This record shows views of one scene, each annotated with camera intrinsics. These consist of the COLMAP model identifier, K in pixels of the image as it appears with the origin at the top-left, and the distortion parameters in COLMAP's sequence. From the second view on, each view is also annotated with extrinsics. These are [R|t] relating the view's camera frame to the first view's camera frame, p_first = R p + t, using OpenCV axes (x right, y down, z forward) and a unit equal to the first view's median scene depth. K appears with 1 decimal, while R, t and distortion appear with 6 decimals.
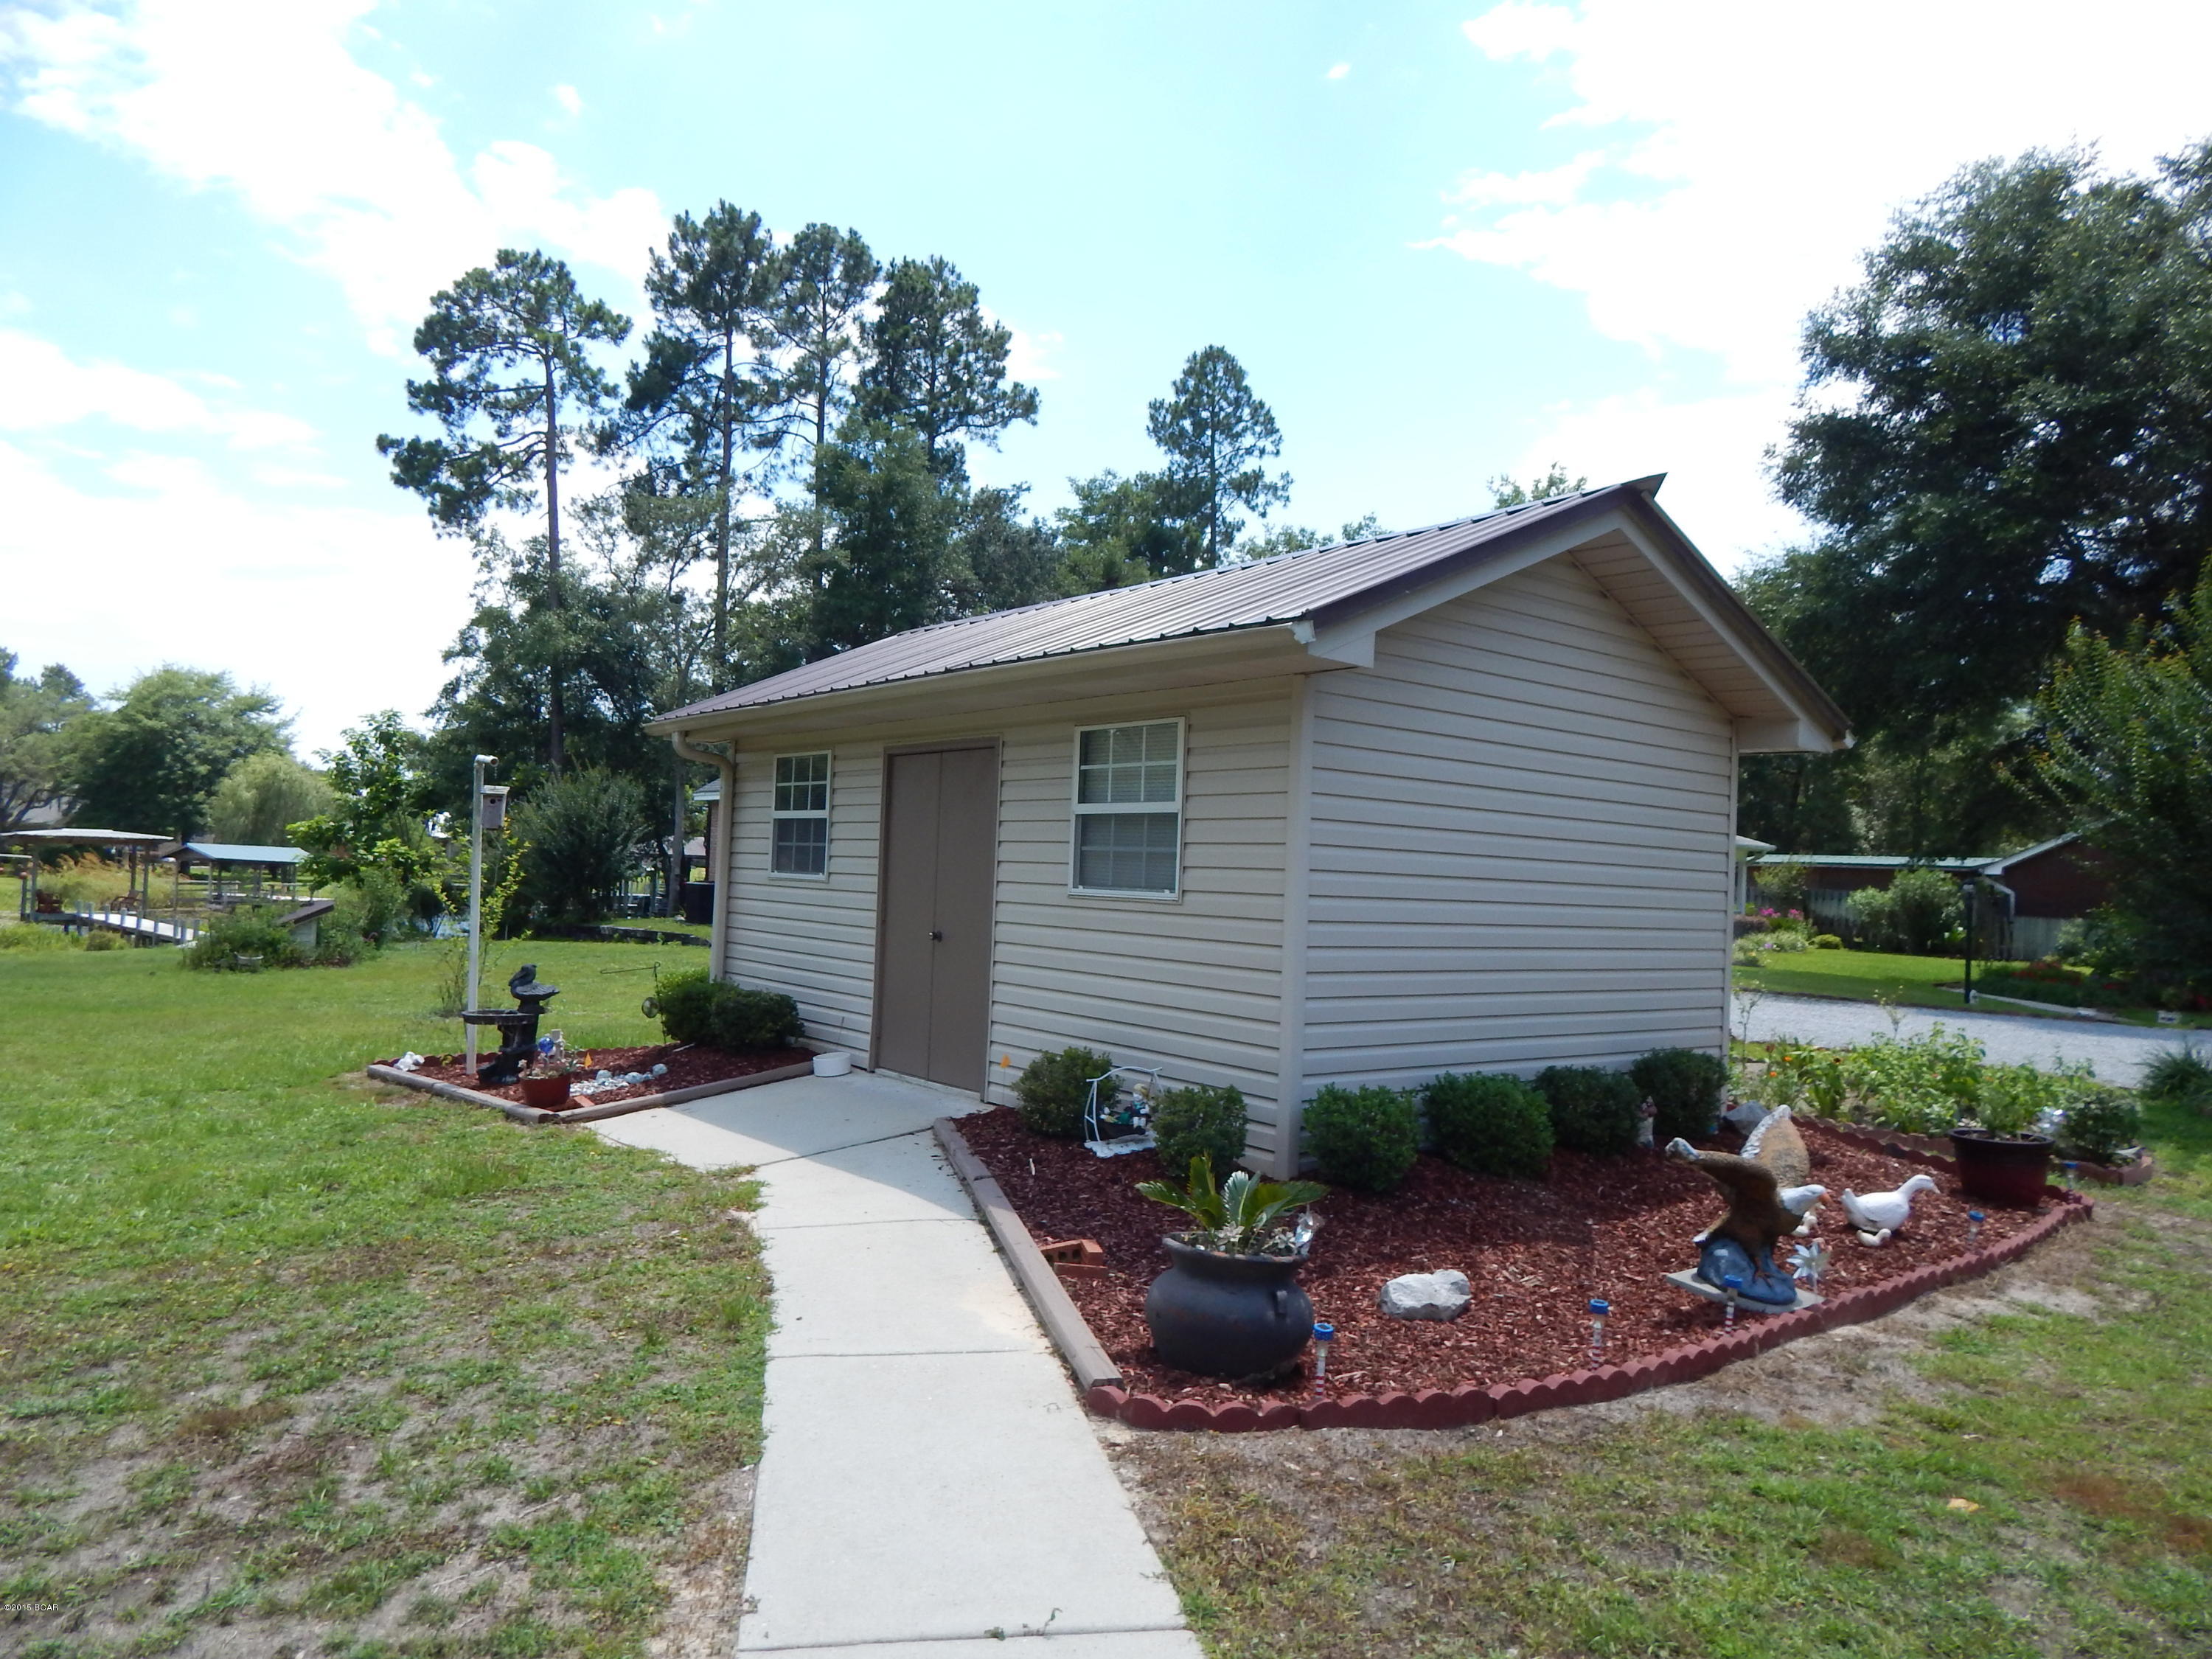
lens RADIAL K [[1451.2, 0, 1112.0], [0, 1451.2, 811.2], [0, 0, 1]] dist [-0.000560, -0.004150]
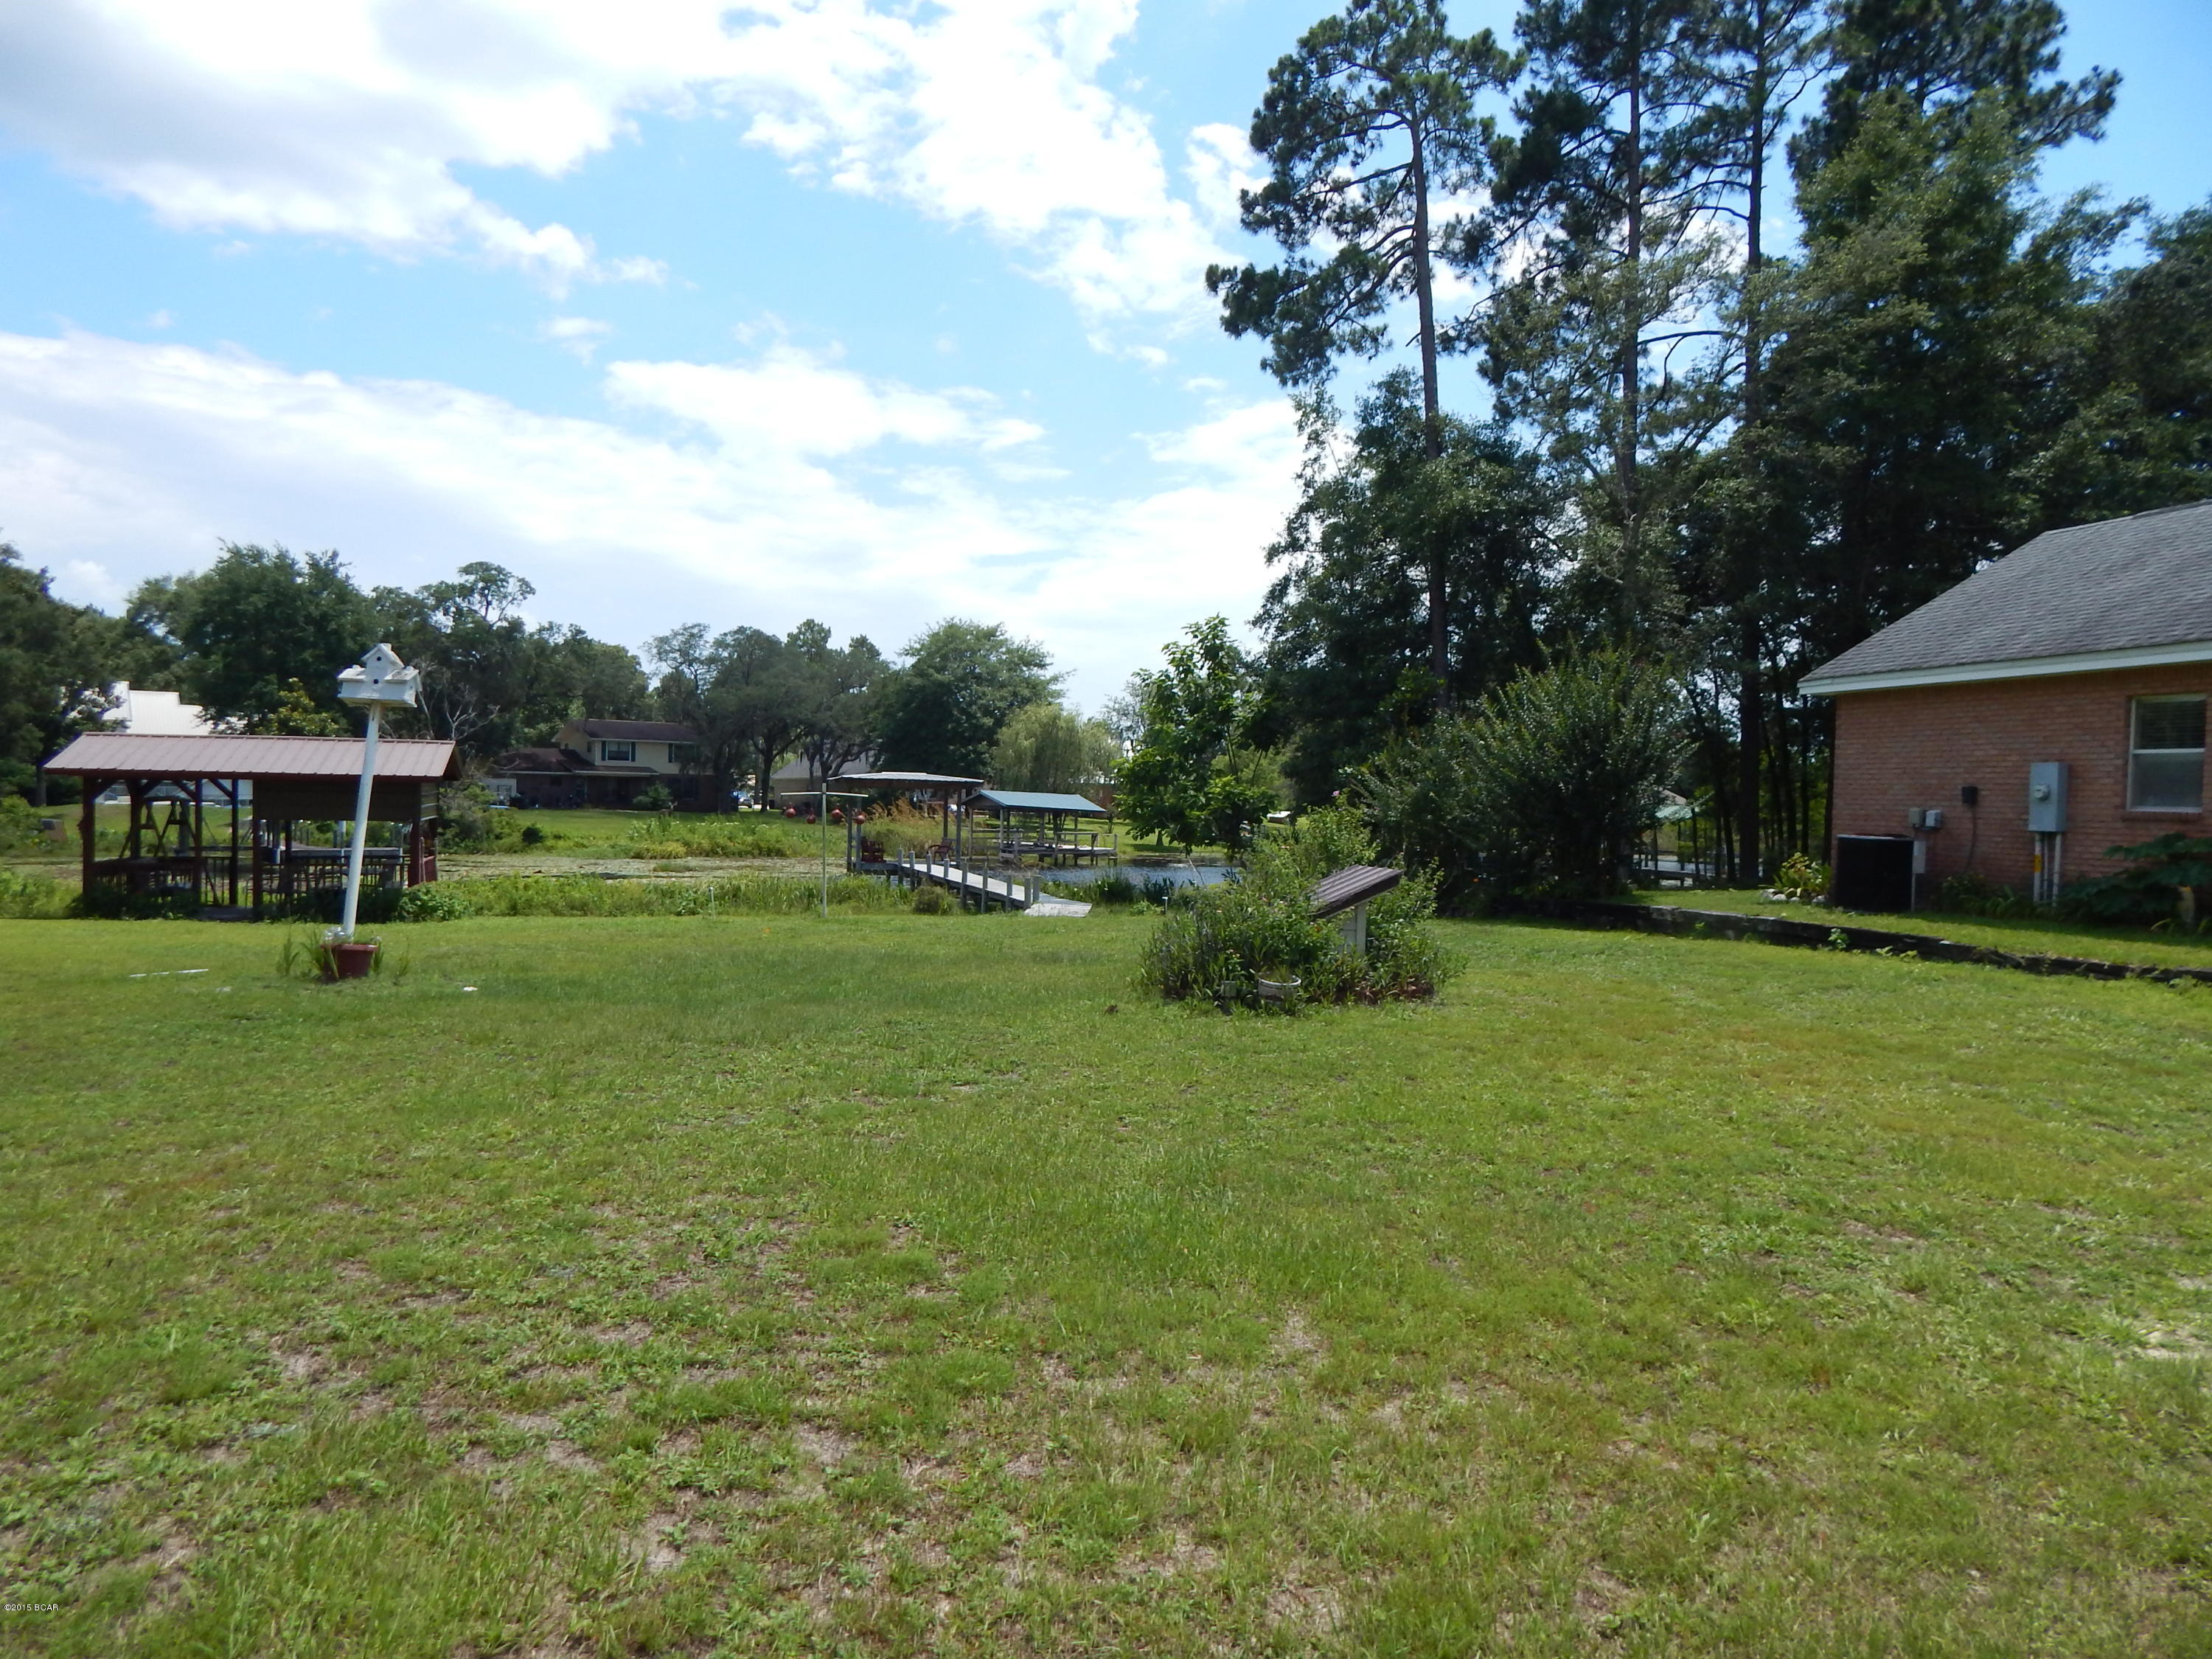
lens RADIAL K [[1451.2, 0, 1112.0], [0, 1451.2, 811.2], [0, 0, 1]] dist [-0.000560, -0.004150]
pose [[0.897748, 0.001095, -0.440508, -0.186242], [0.013123, 0.999487, 0.029229, 0.012786], [0.440314, -0.032021, 0.897273, 0.235124]]
